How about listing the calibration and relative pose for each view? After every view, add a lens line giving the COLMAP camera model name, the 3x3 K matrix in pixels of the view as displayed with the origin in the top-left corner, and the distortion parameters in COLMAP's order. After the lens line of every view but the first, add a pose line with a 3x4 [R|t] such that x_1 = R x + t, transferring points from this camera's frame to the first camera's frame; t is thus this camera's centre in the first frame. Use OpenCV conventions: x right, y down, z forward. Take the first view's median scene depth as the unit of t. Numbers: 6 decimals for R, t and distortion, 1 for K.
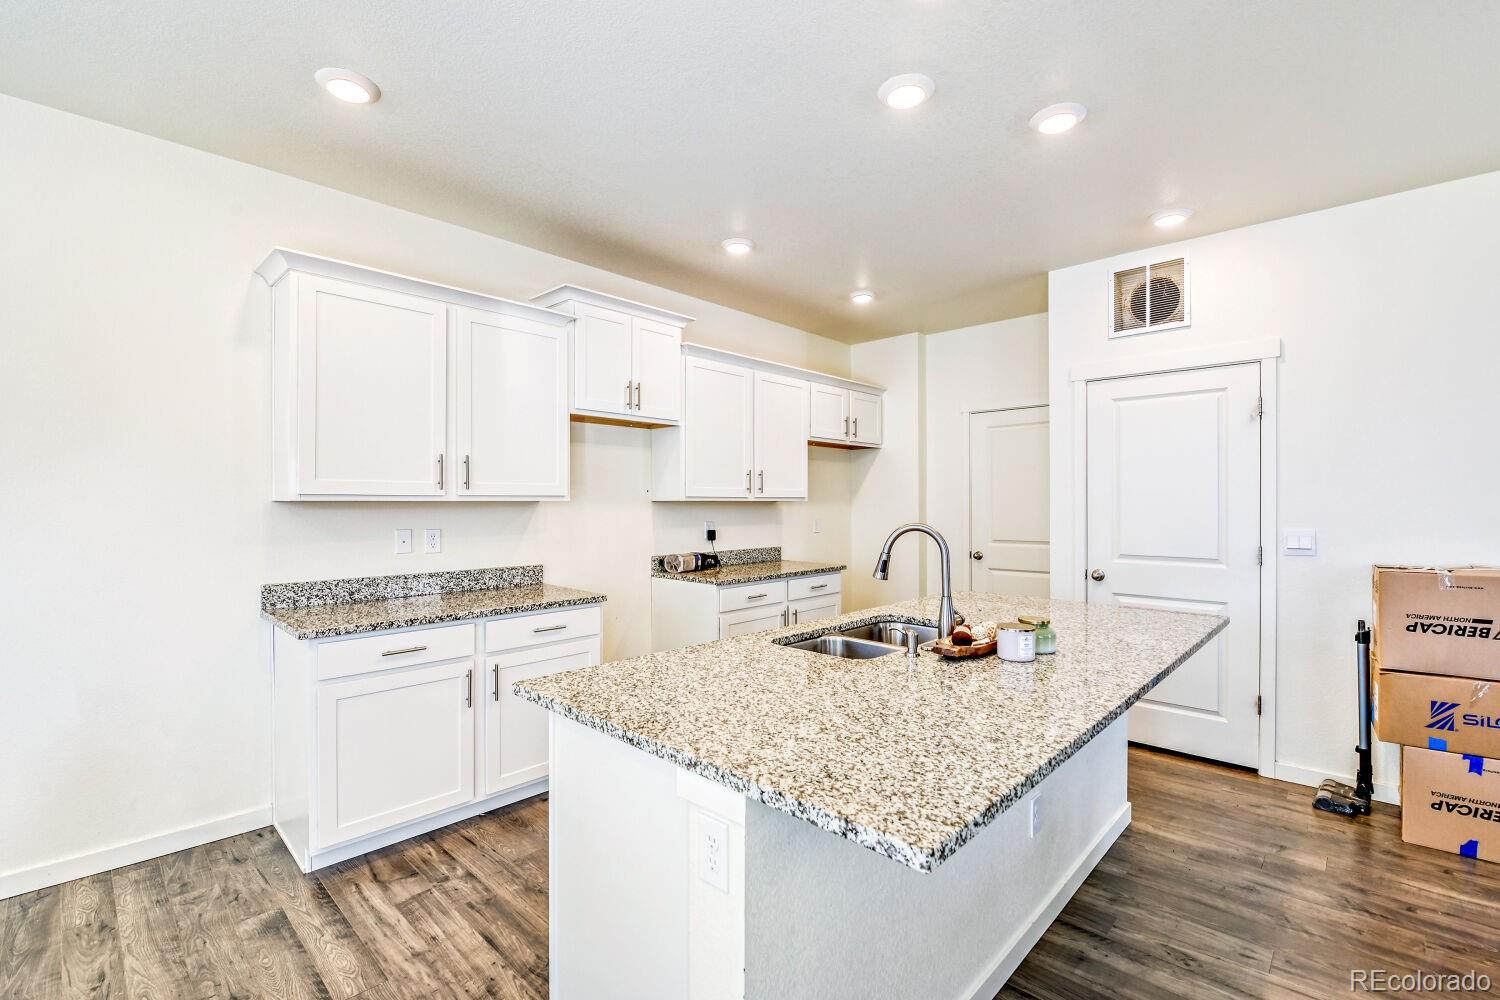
lens RADIAL K [[653.0, 0, 767.6], [0, 653.0, 515.4], [0, 0, 1]] dist [0.002425, -0.001344]
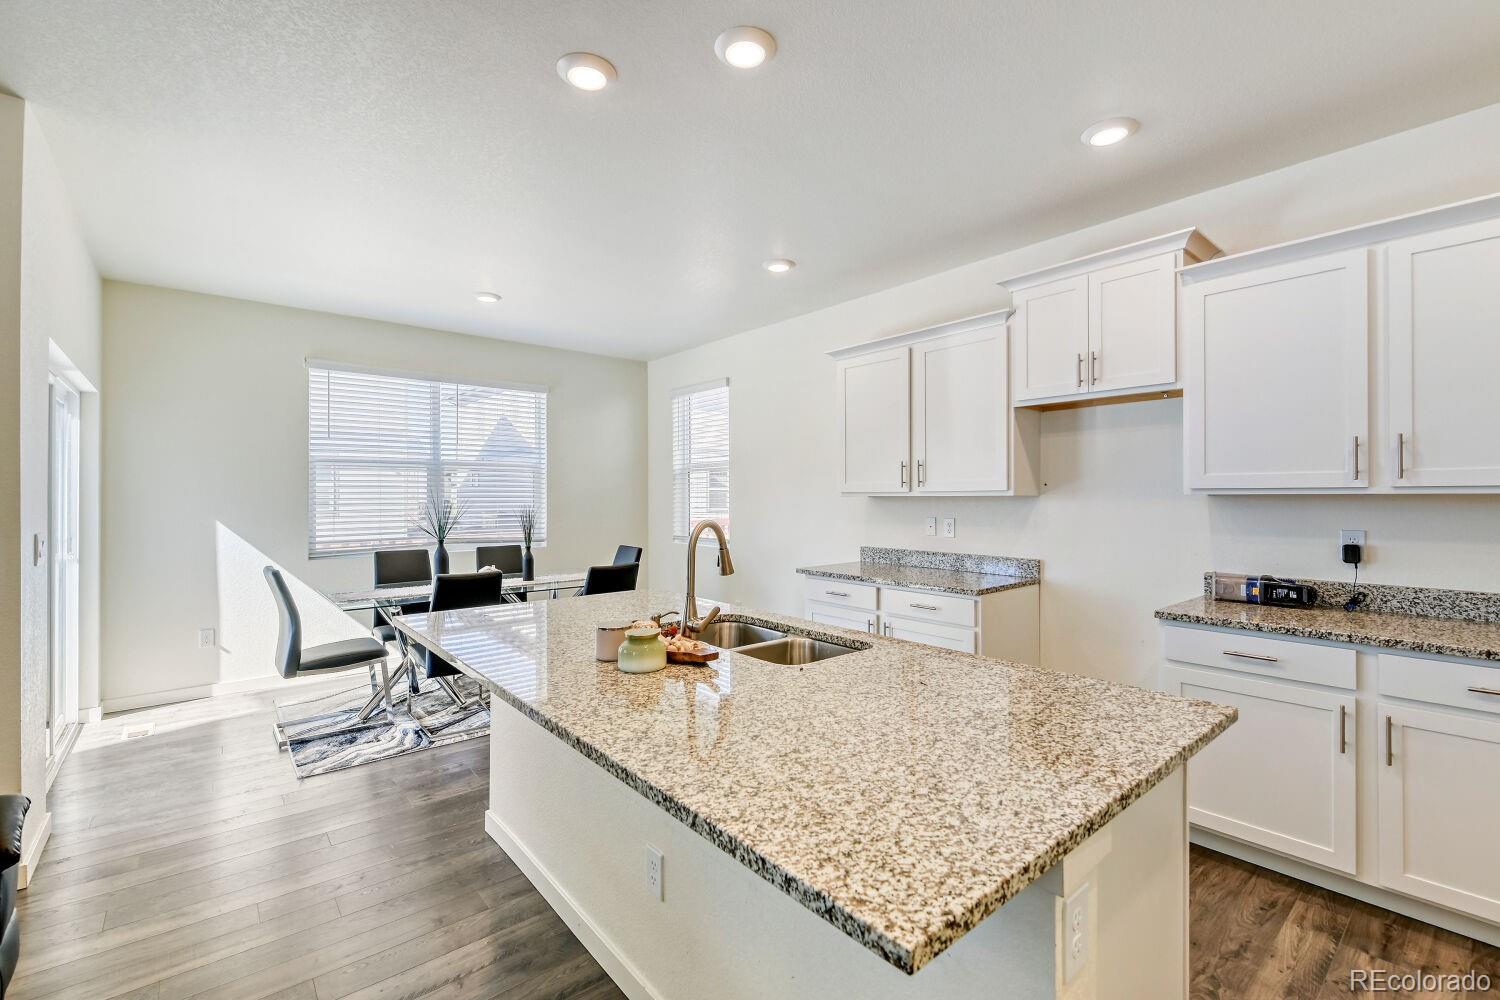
lens RADIAL K [[653.0, 0, 749.6], [0, 653.0, 490.0], [0, 0, 1]] dist [0.002425, -0.001344]
pose [[-0.131604, -0.009577, -0.991256, 0.680183], [-0.019918, 0.999777, -0.007015, -0.013669], [0.991102, 0.018820, -0.131766, 0.688756]]
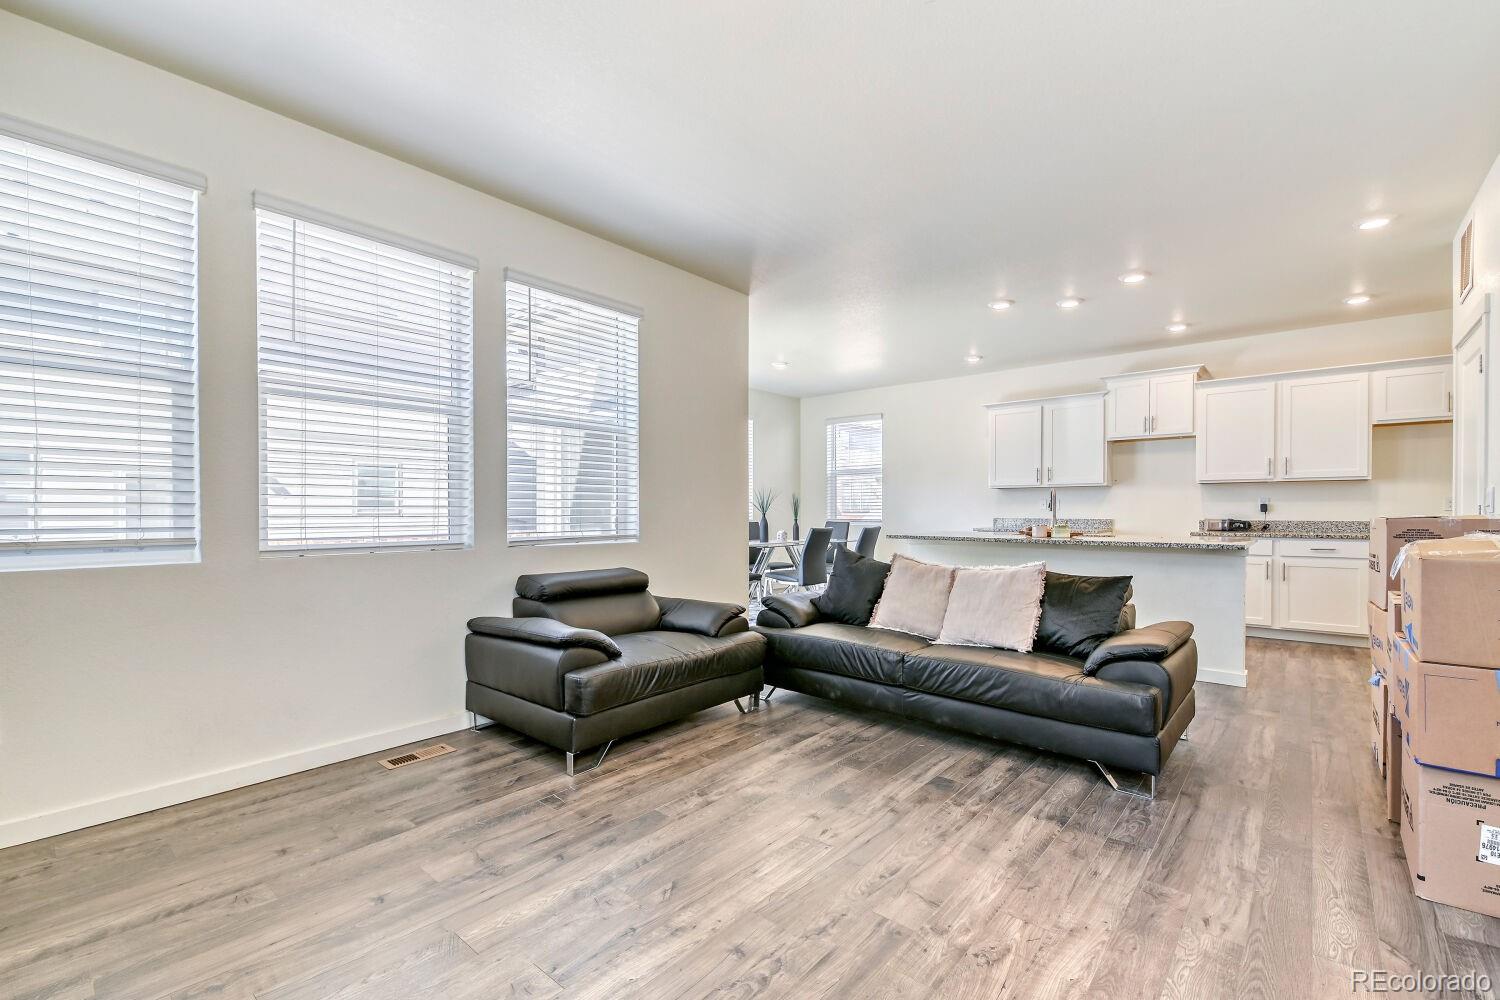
lens RADIAL K [[653.0, 0, 747.0], [0, 653.0, 511.5], [0, 0, 1]] dist [0.002425, -0.001344]
pose [[0.034179, 0.003414, -0.999410, 1.516058], [-0.021487, 0.999766, 0.002680, 0.070263], [0.999185, 0.021383, 0.034244, -0.132117]]
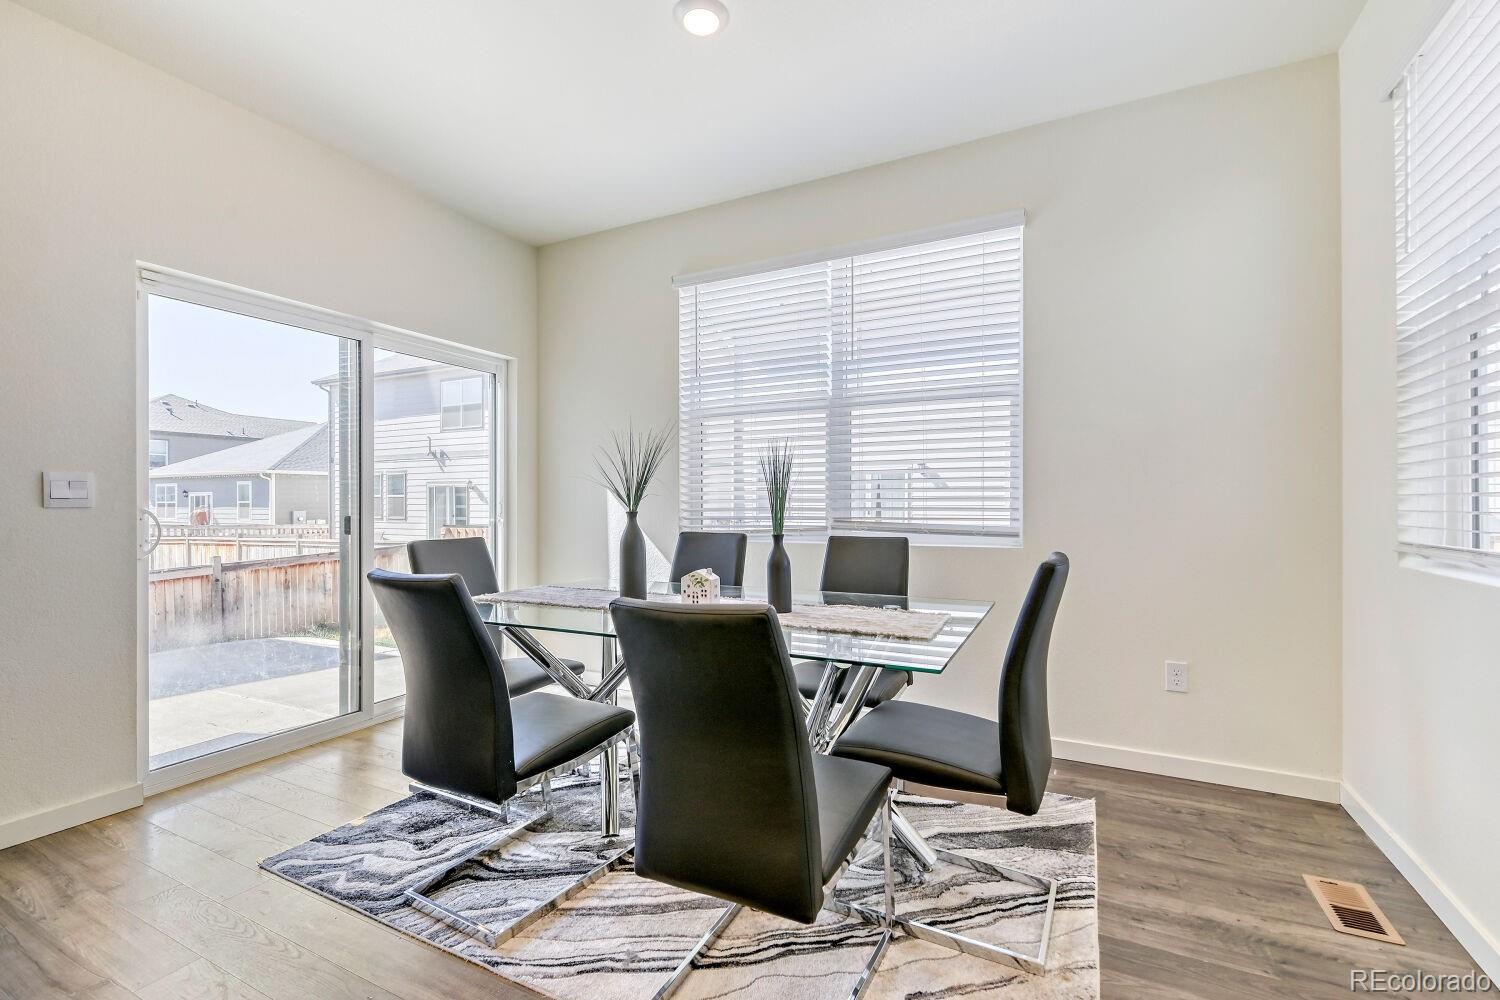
lens RADIAL K [[653.0, 0, 755.2], [0, 653.0, 507.6], [0, 0, 1]] dist [0.002425, -0.001344]
pose [[-0.963030, 0.007799, -0.269283, -0.355365], [0.000029, 0.999584, 0.028846, 0.055073], [0.269395, 0.027772, -0.962629, 0.630524]]
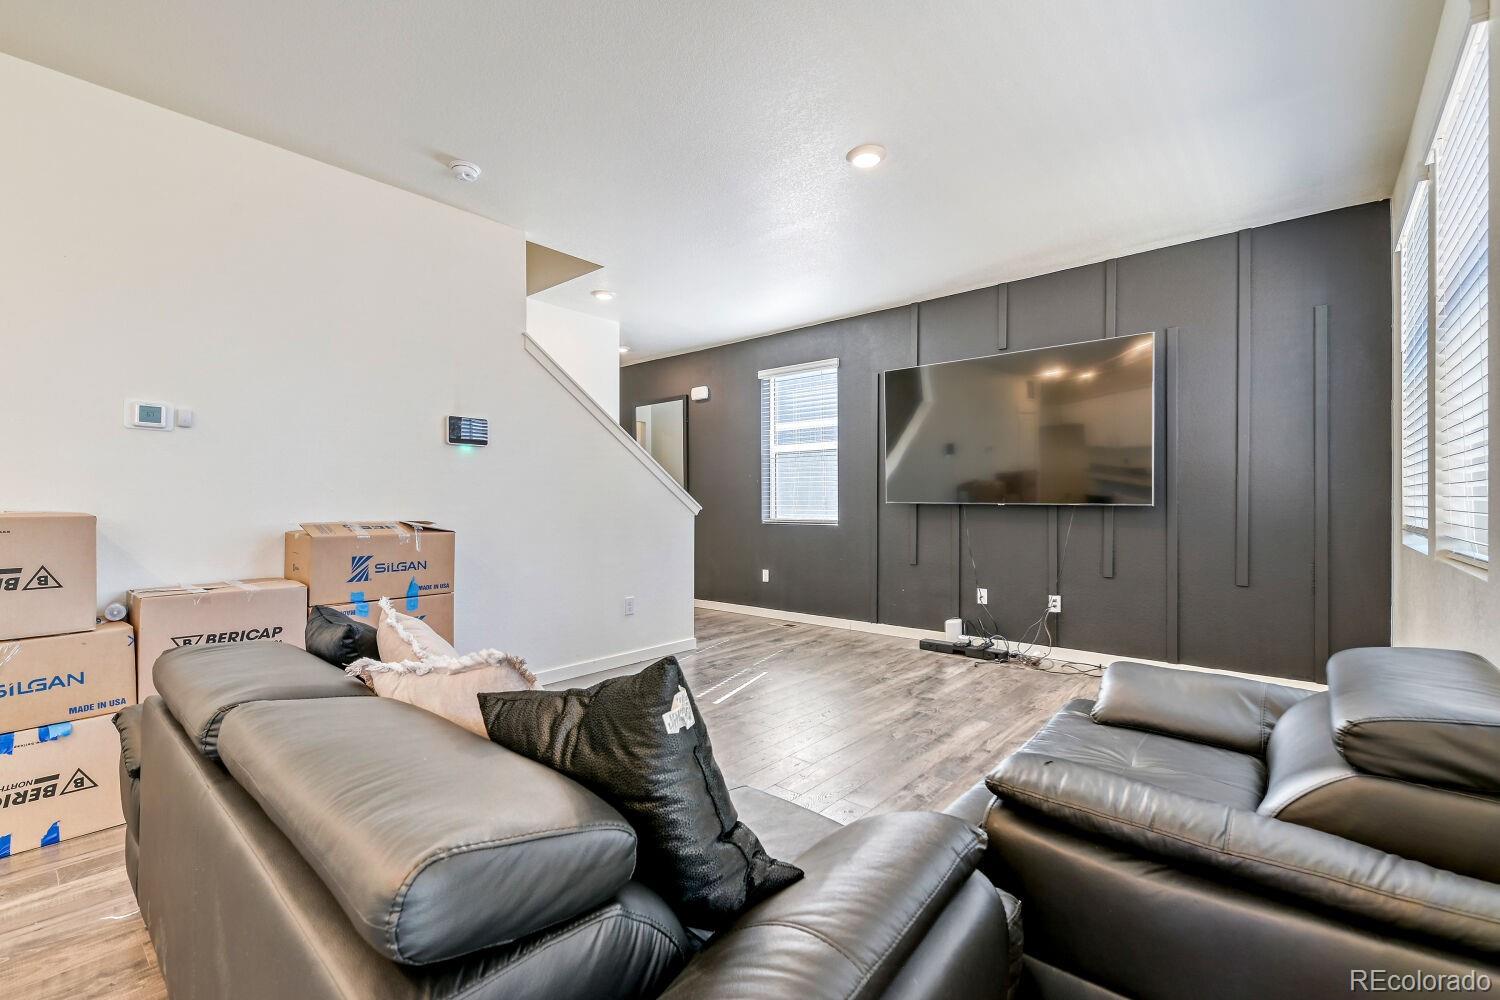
lens RADIAL K [[653.0, 0, 746.7], [0, 653.0, 492.3], [0, 0, 1]] dist [0.002425, -0.001344]
pose [[-0.038425, 0.011373, 0.999197, 0.140909], [0.021430, 0.999715, -0.010555, 0.060387], [-0.999032, 0.021008, -0.038657, 0.050473]]
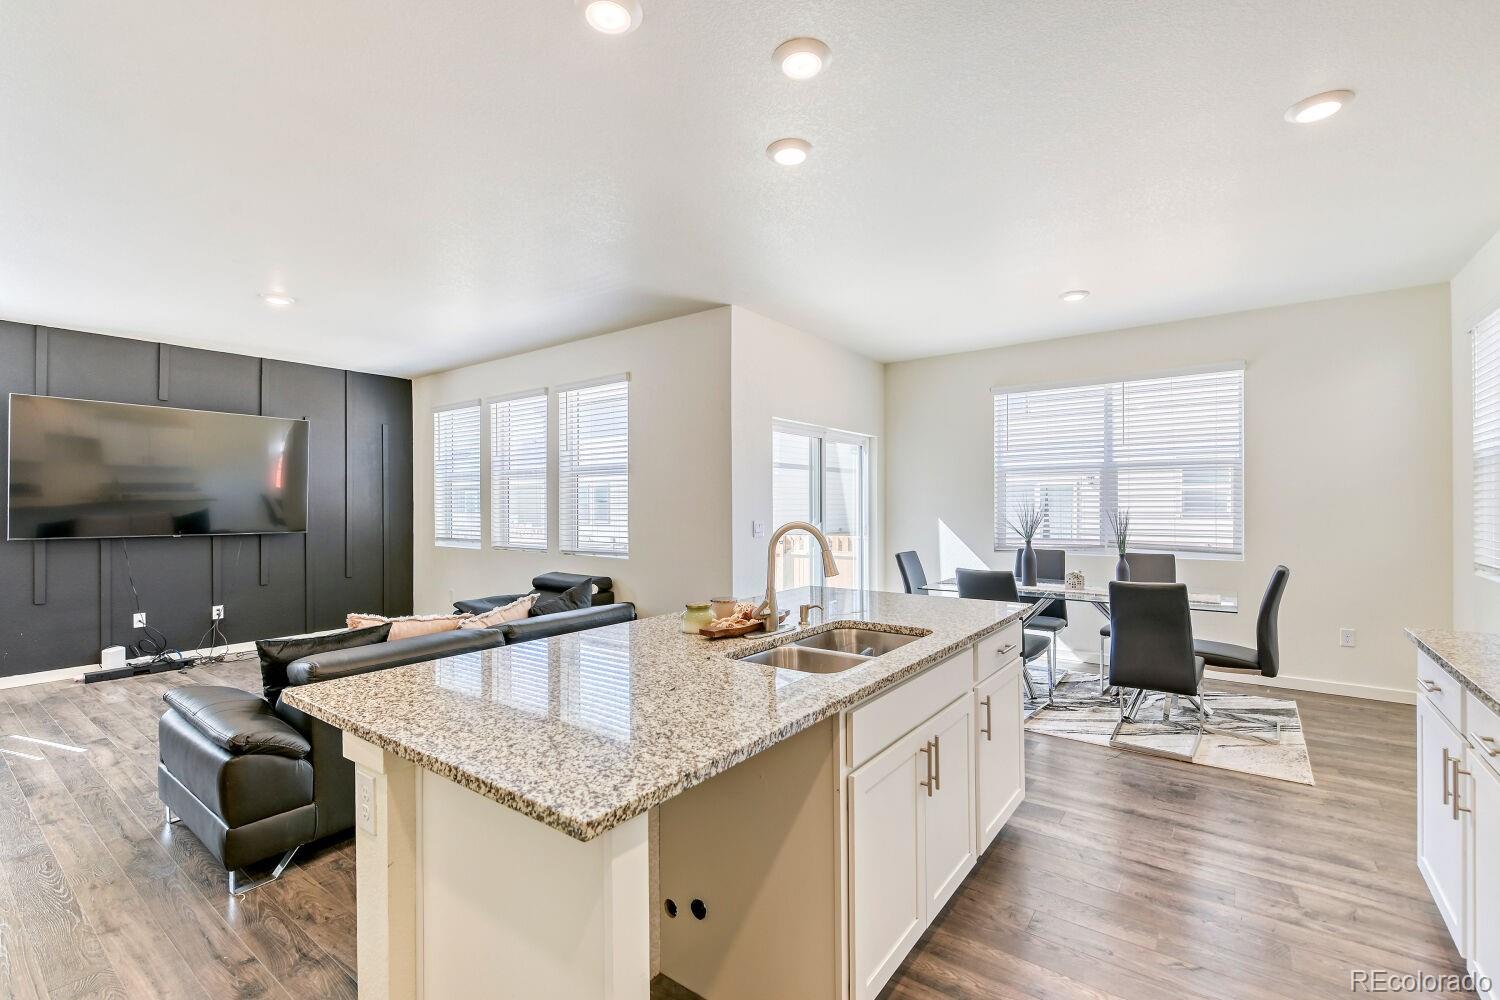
lens RADIAL K [[653.0, 0, 757.8], [0, 653.0, 503.9], [0, 0, 1]] dist [0.002425, -0.001344]
pose [[-0.995036, 0.007177, -0.099255, 0.225599], [0.005005, 0.999743, 0.022110, -0.022594], [0.099388, 0.021504, -0.994816, 1.172392]]
